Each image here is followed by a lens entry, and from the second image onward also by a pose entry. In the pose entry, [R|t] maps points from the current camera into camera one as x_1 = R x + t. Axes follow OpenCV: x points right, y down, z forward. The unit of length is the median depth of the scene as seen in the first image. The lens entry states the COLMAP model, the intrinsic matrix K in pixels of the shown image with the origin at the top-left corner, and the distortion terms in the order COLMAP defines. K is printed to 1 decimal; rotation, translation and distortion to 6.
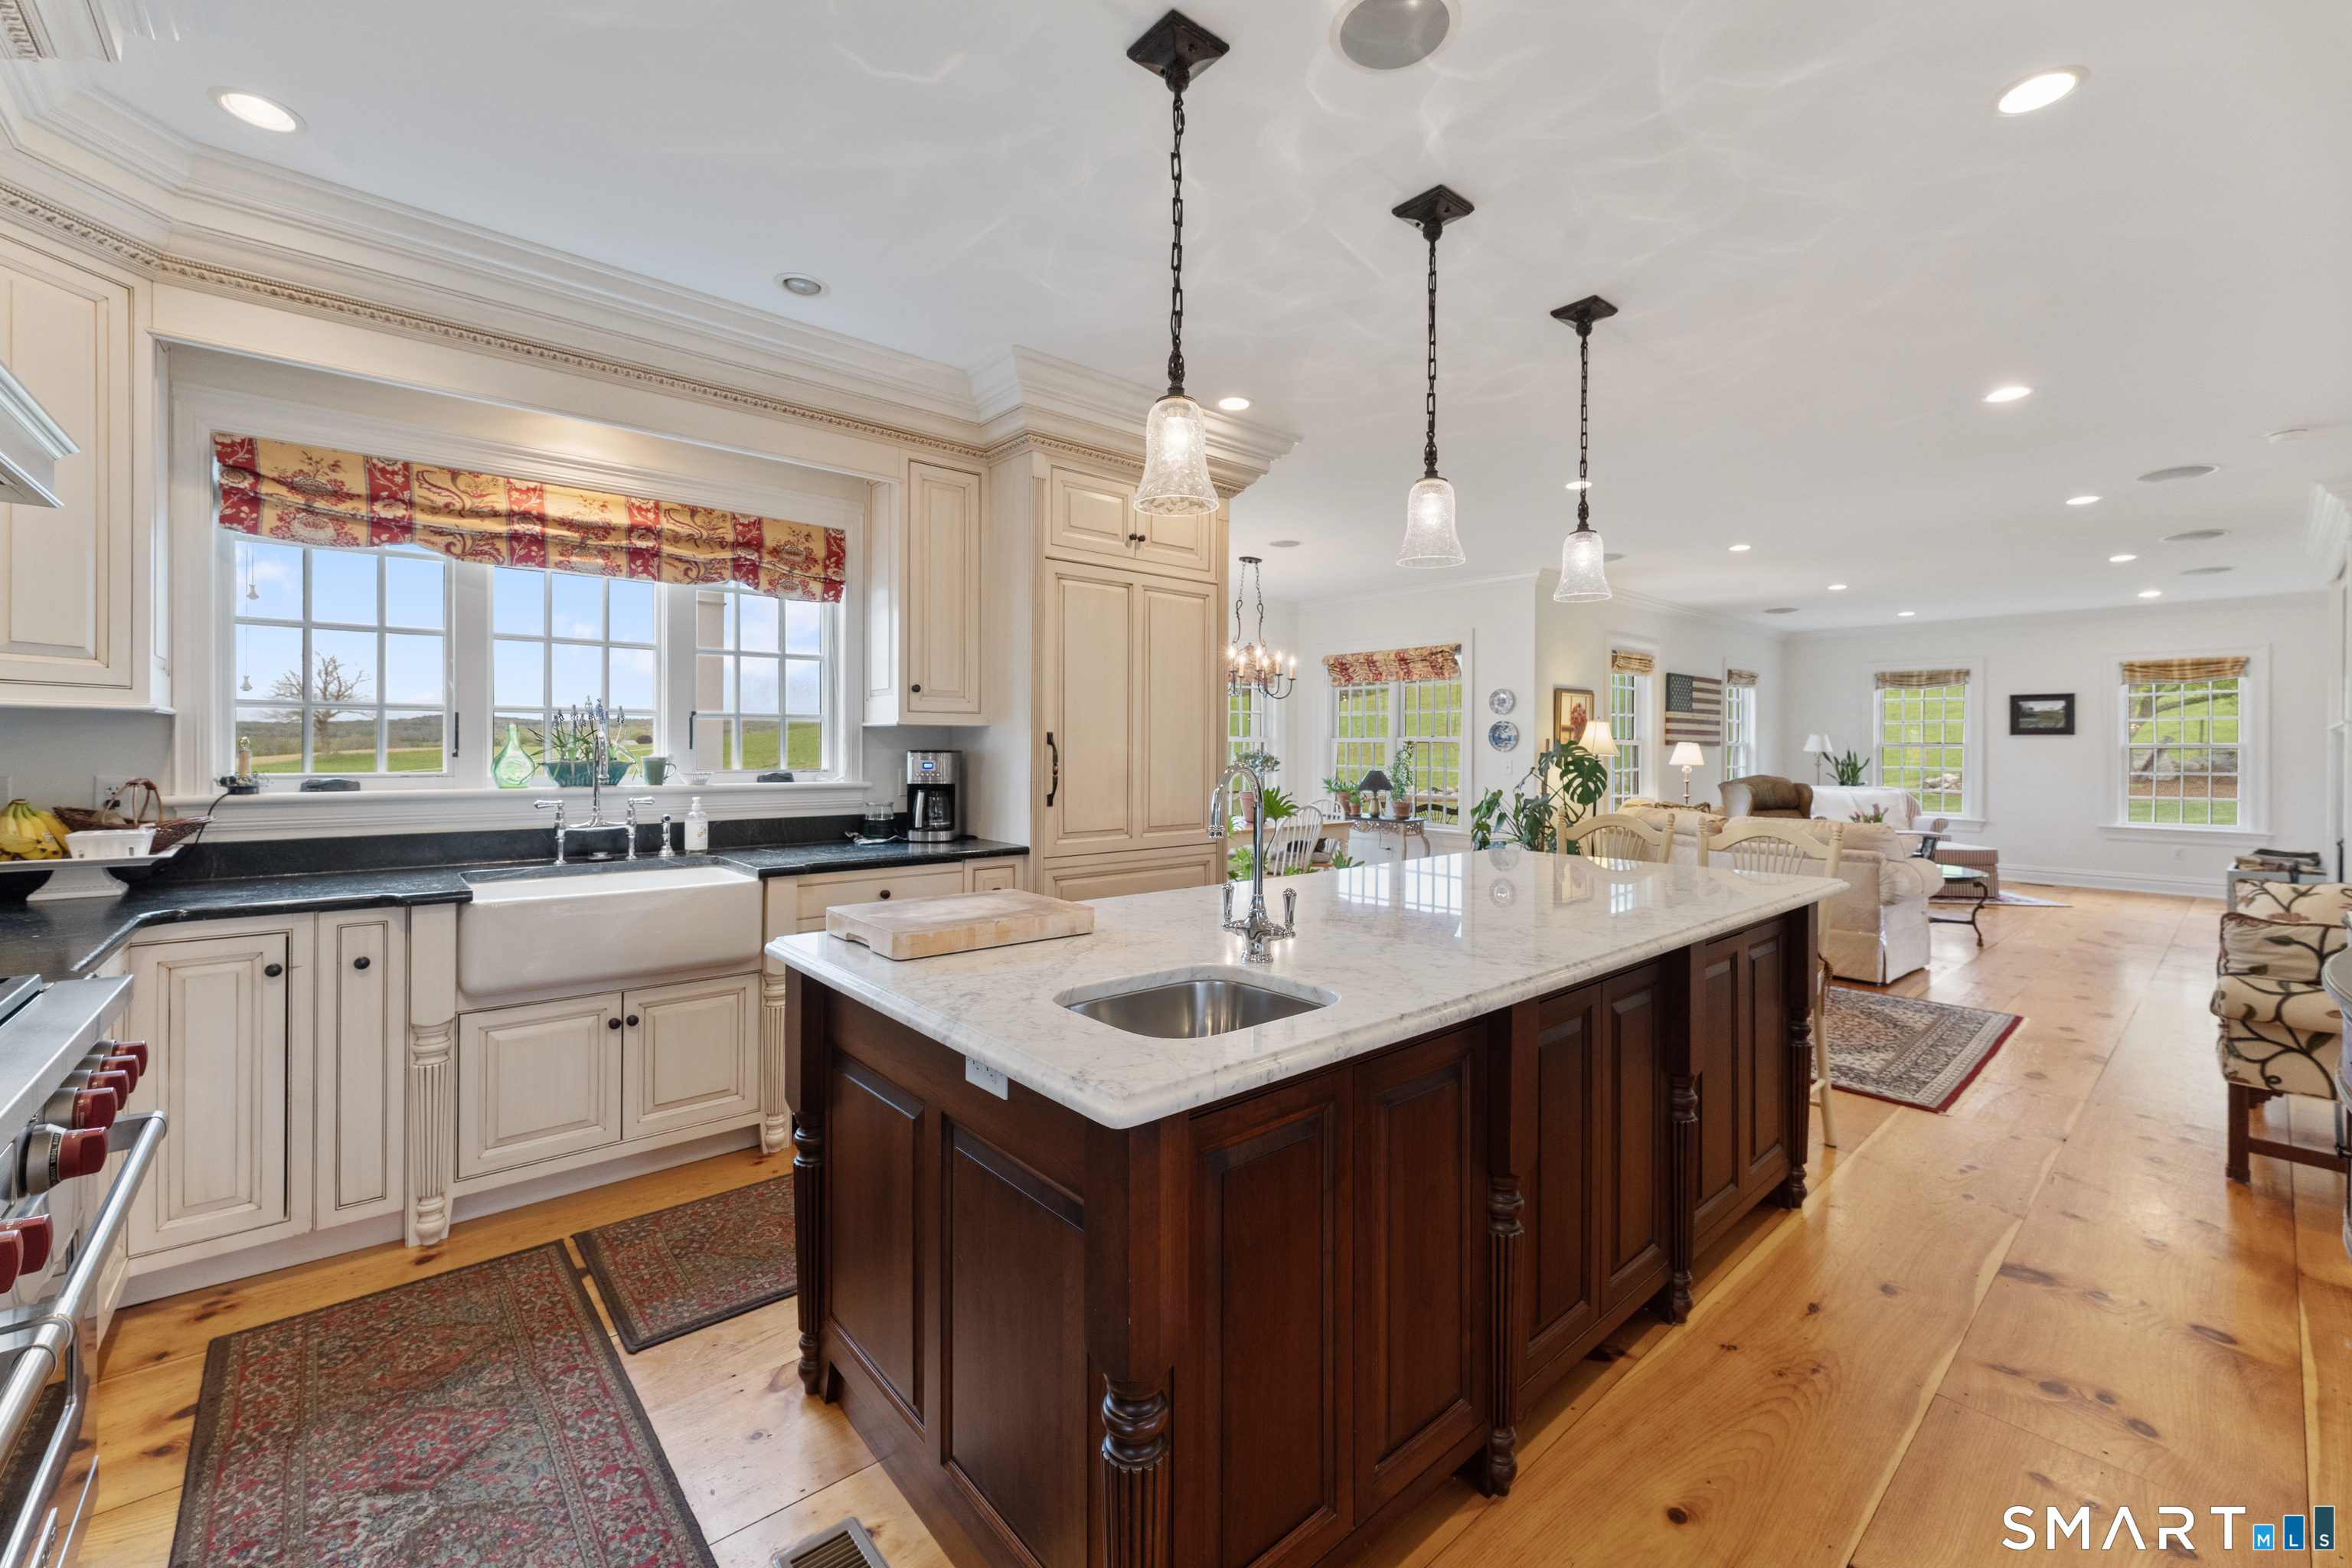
lens RADIAL K [[946.2, 0, 1181.1], [0, 946.2, 746.6], [0, 0, 1]] dist [-0.002356, 0.000220]
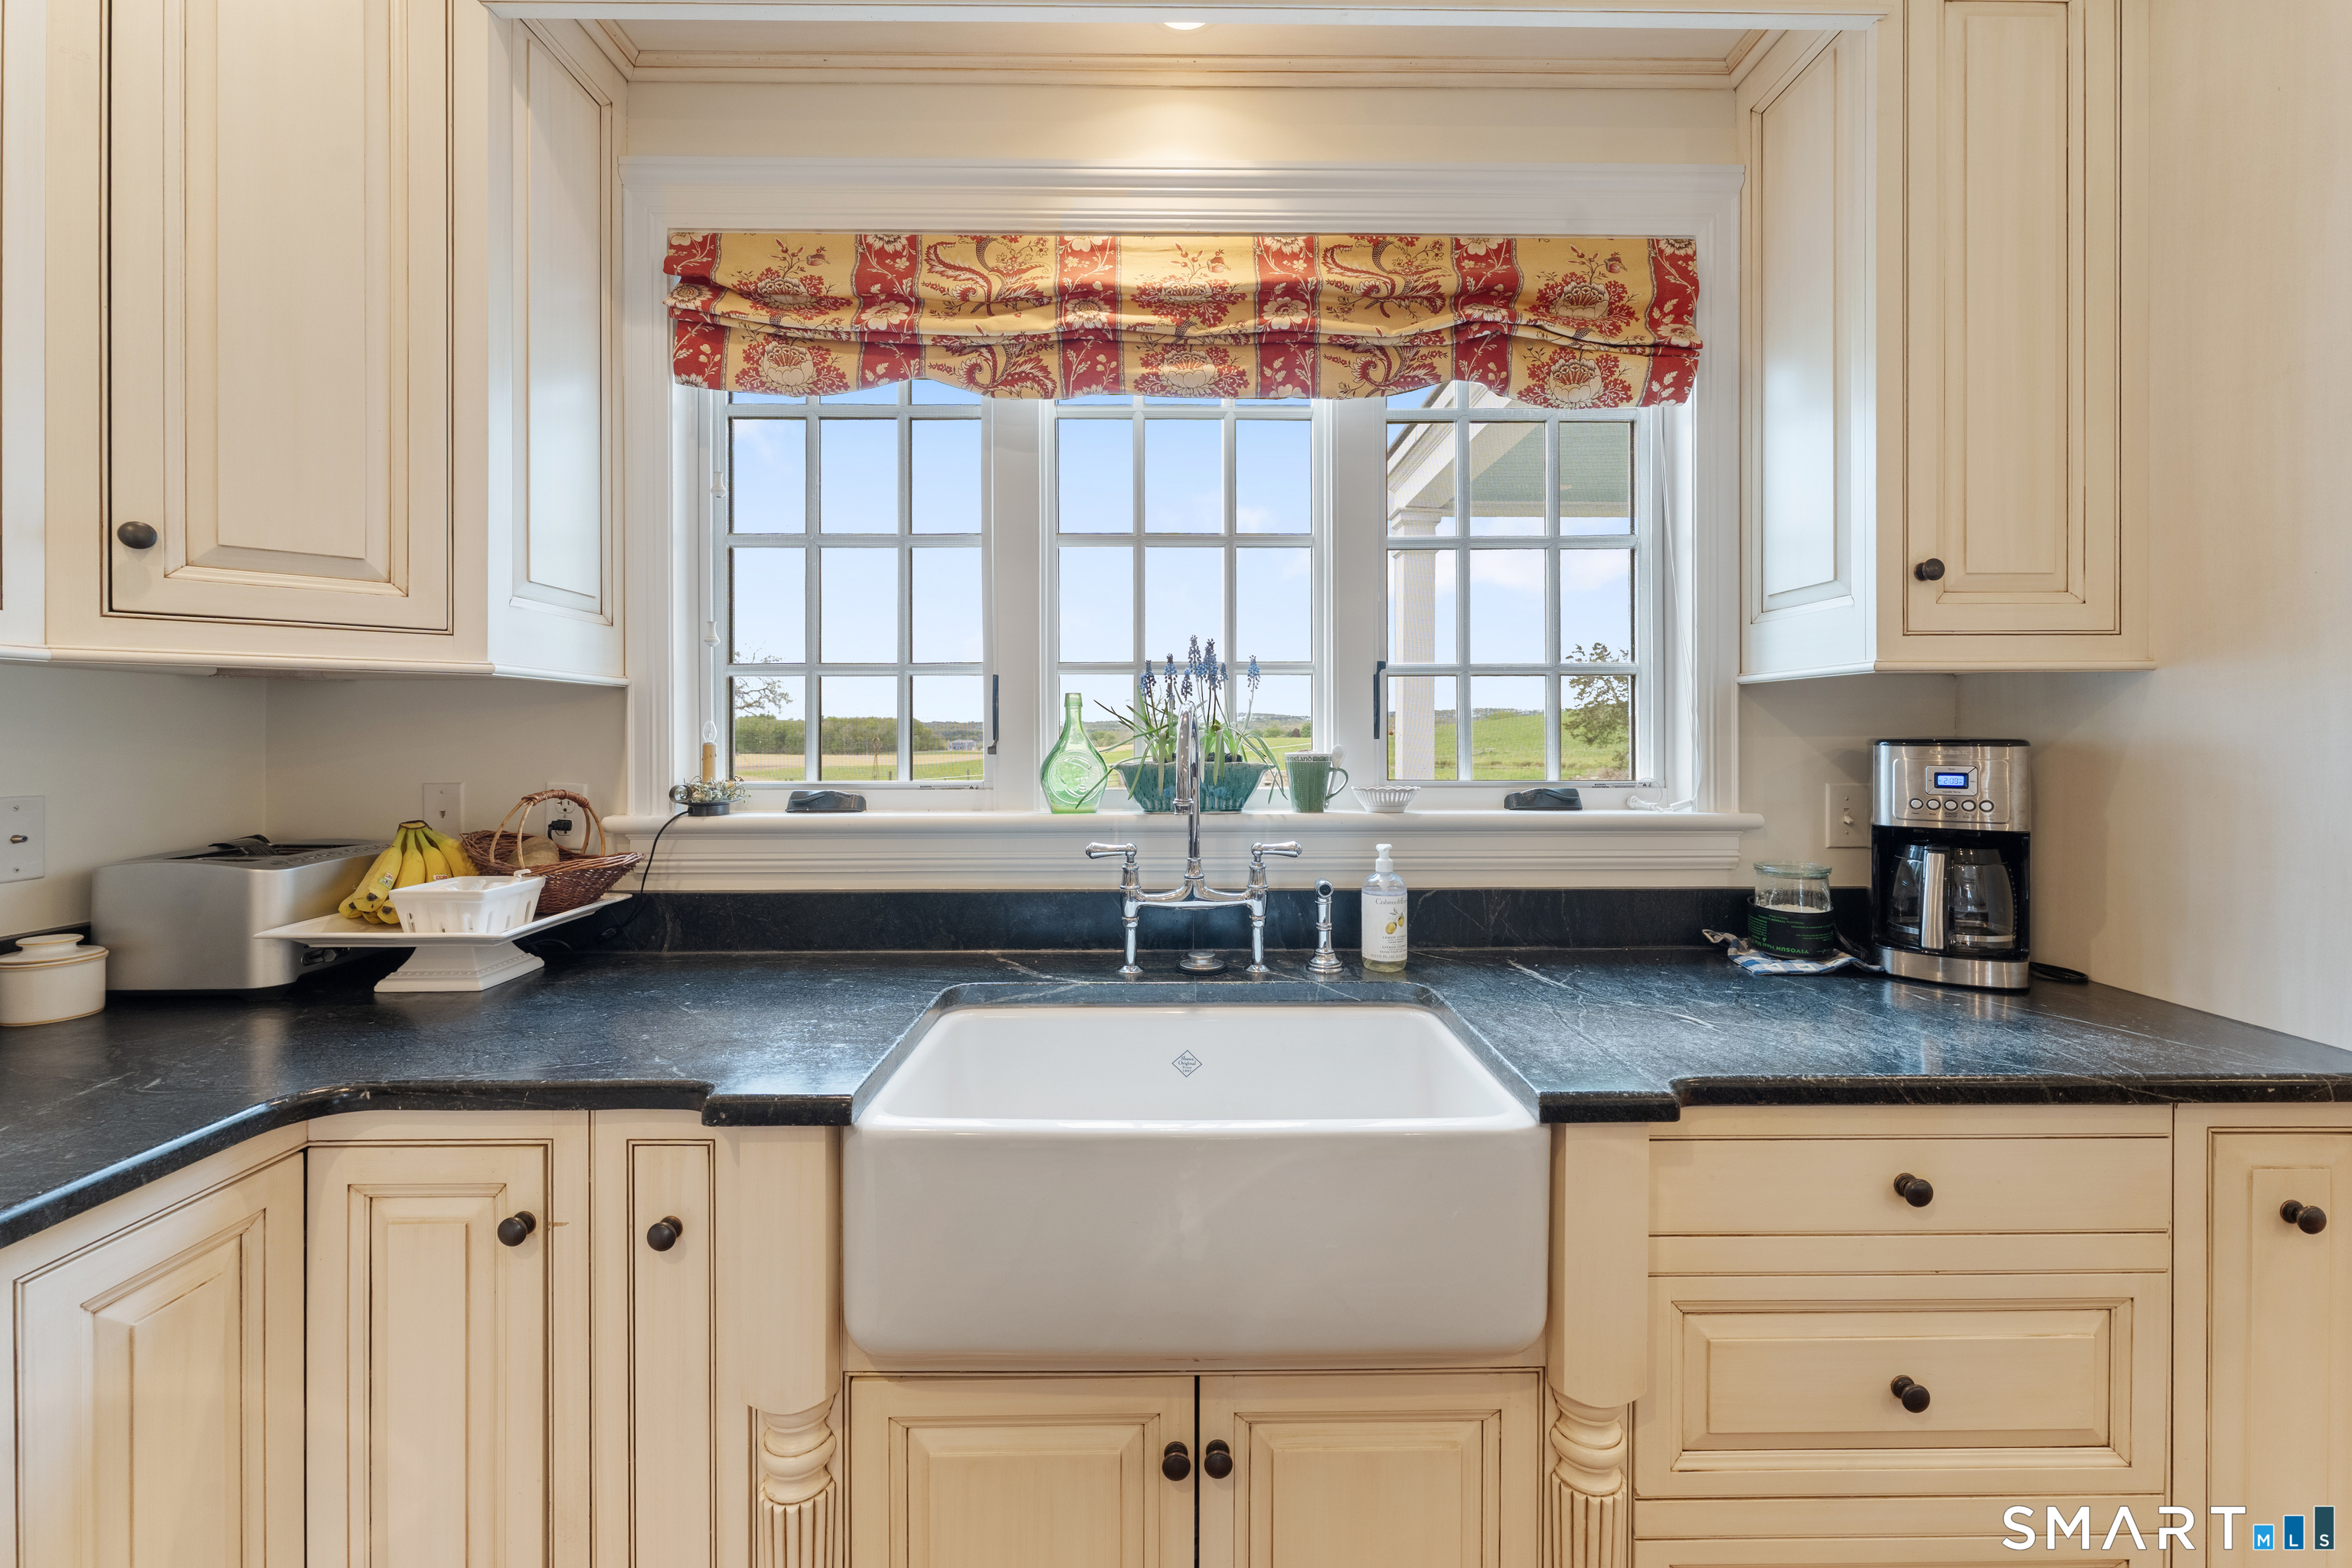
lens RADIAL K [[946.2, 0, 1181.1], [0, 946.2, 746.6], [0, 0, 1]] dist [-0.002356, 0.000220]
pose [[0.756974, 0.000550, -0.653445, -0.316582], [0.006163, 0.999949, 0.007982, 0.002728], [0.653416, -0.010069, 0.756932, 0.648488]]
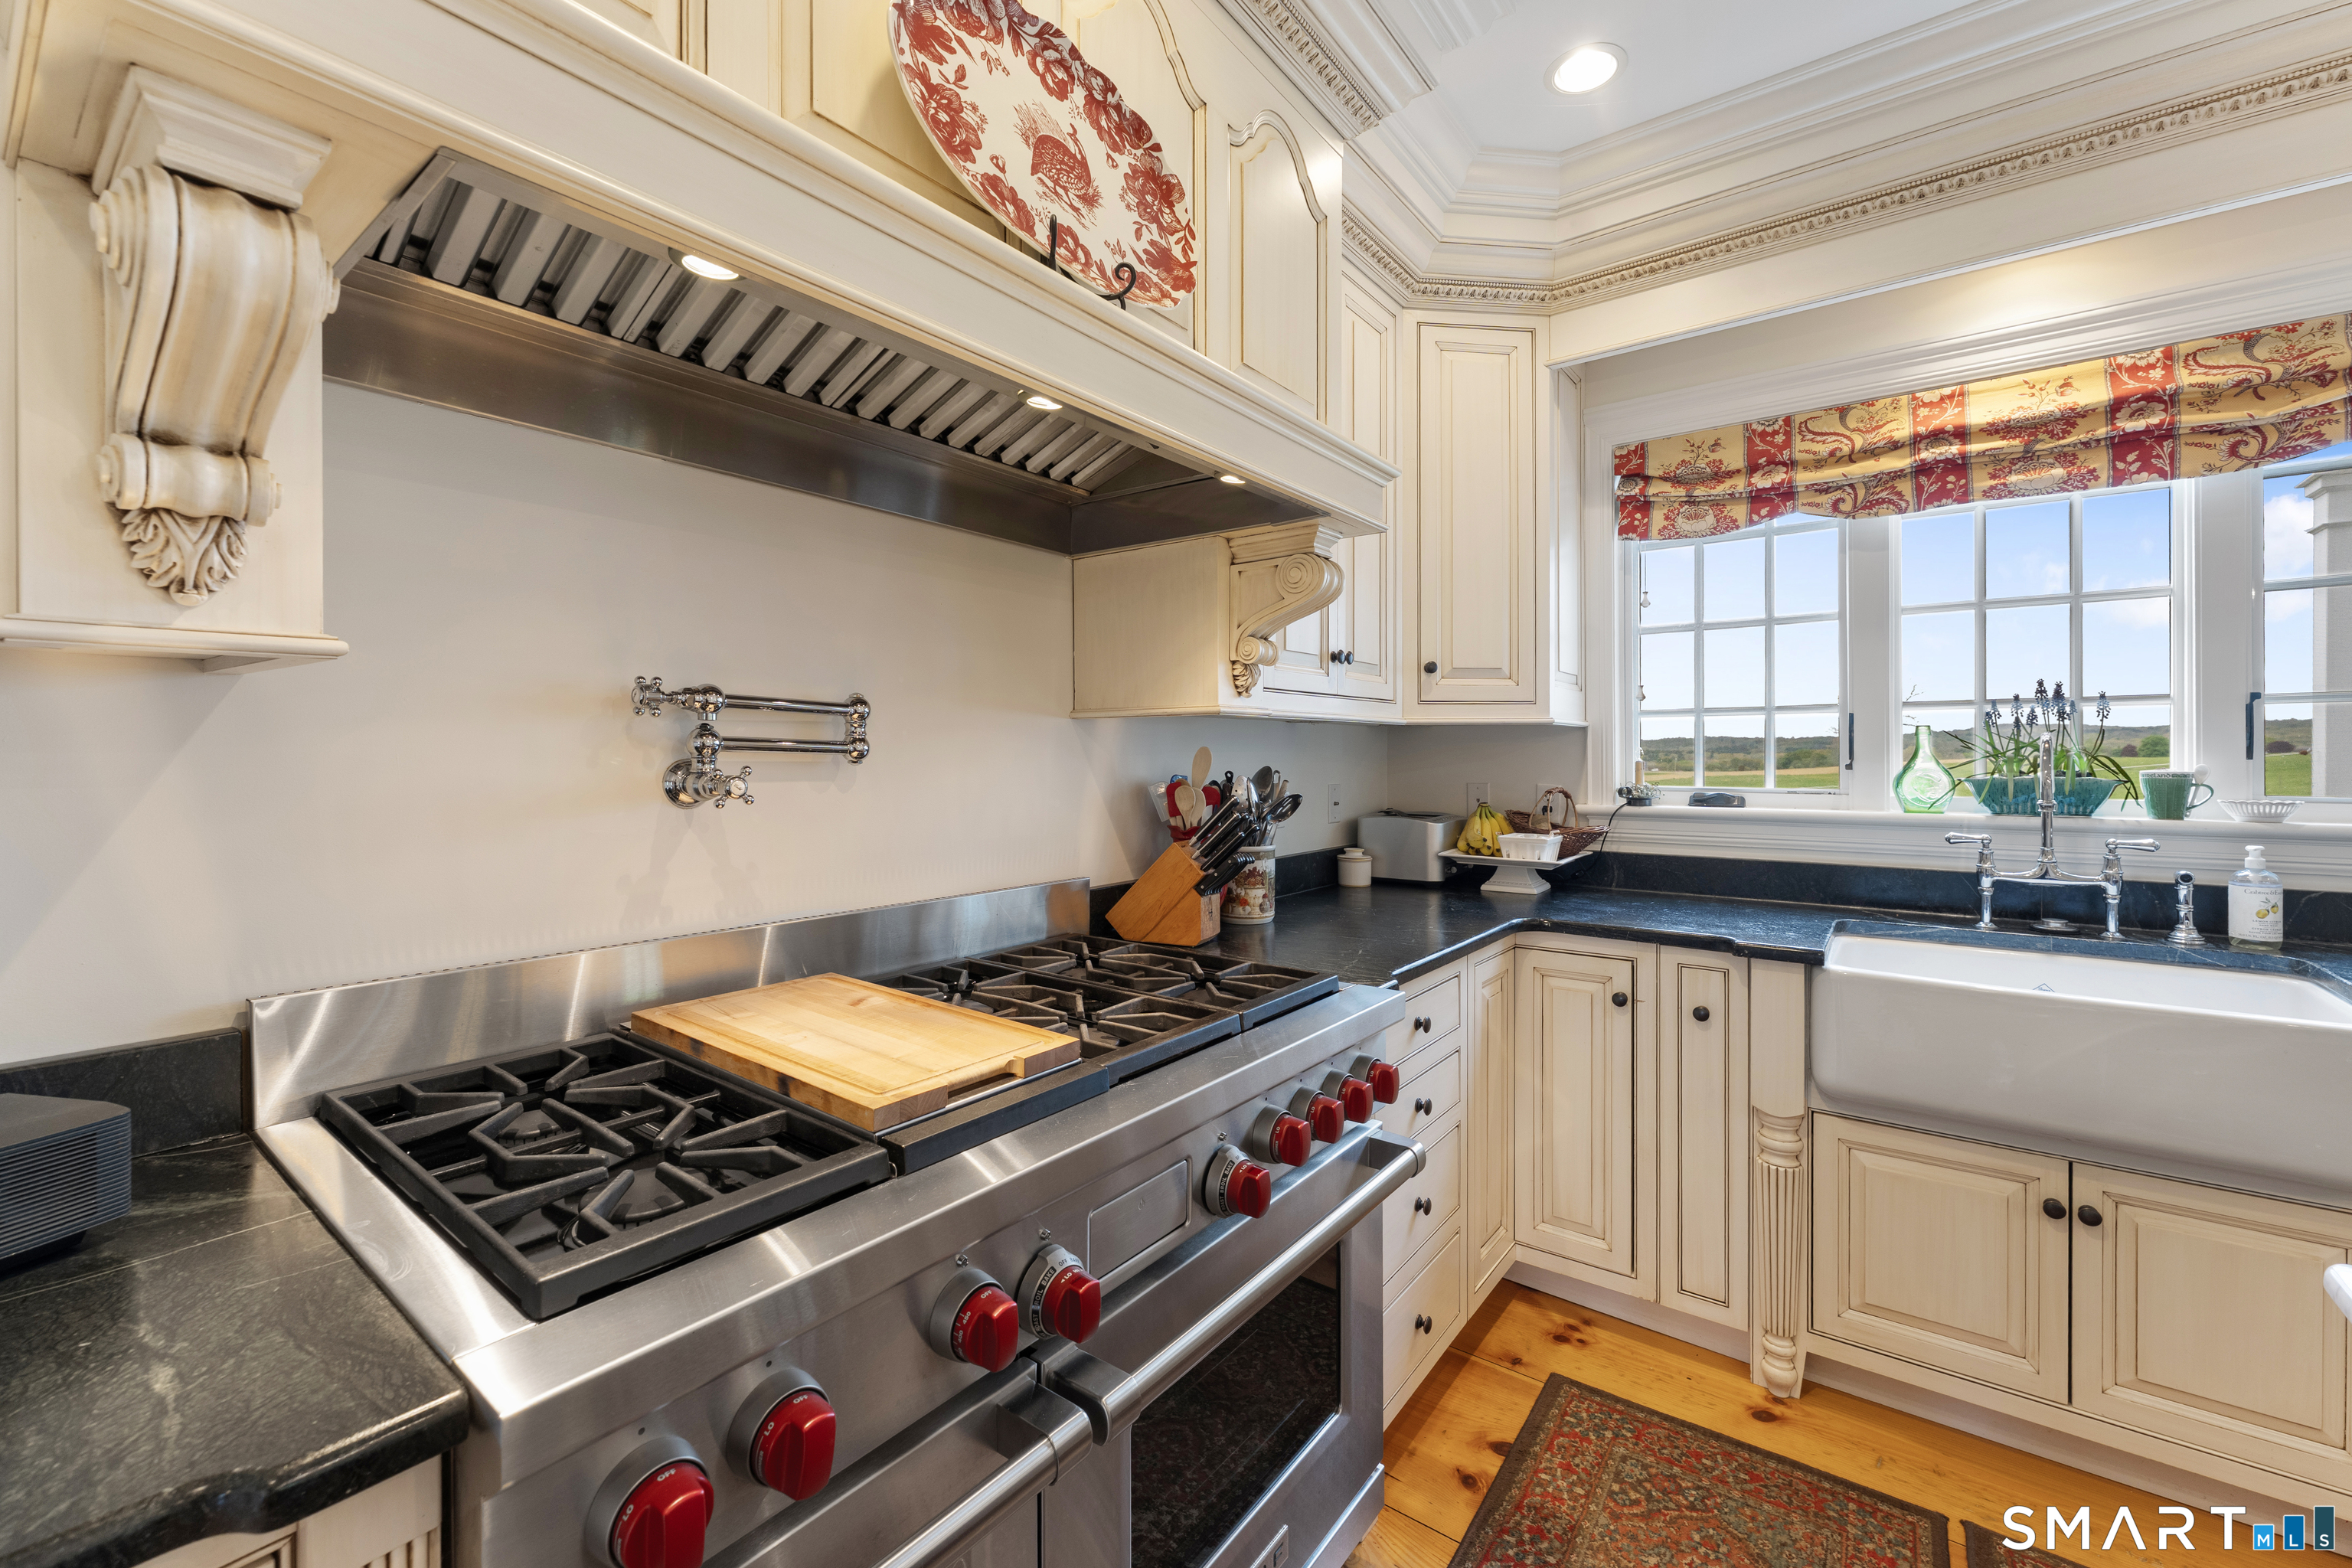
lens RADIAL K [[961.4, 0, 1186.6], [0, 961.4, 757.8], [0, 0, 1]] dist [-0.001370, 0.000625]
pose [[0.203498, -0.003555, -0.979069, -0.094919], [0.003929, 0.999988, -0.002814, 0.001182], [0.979067, -0.003275, 0.203510, 0.295229]]
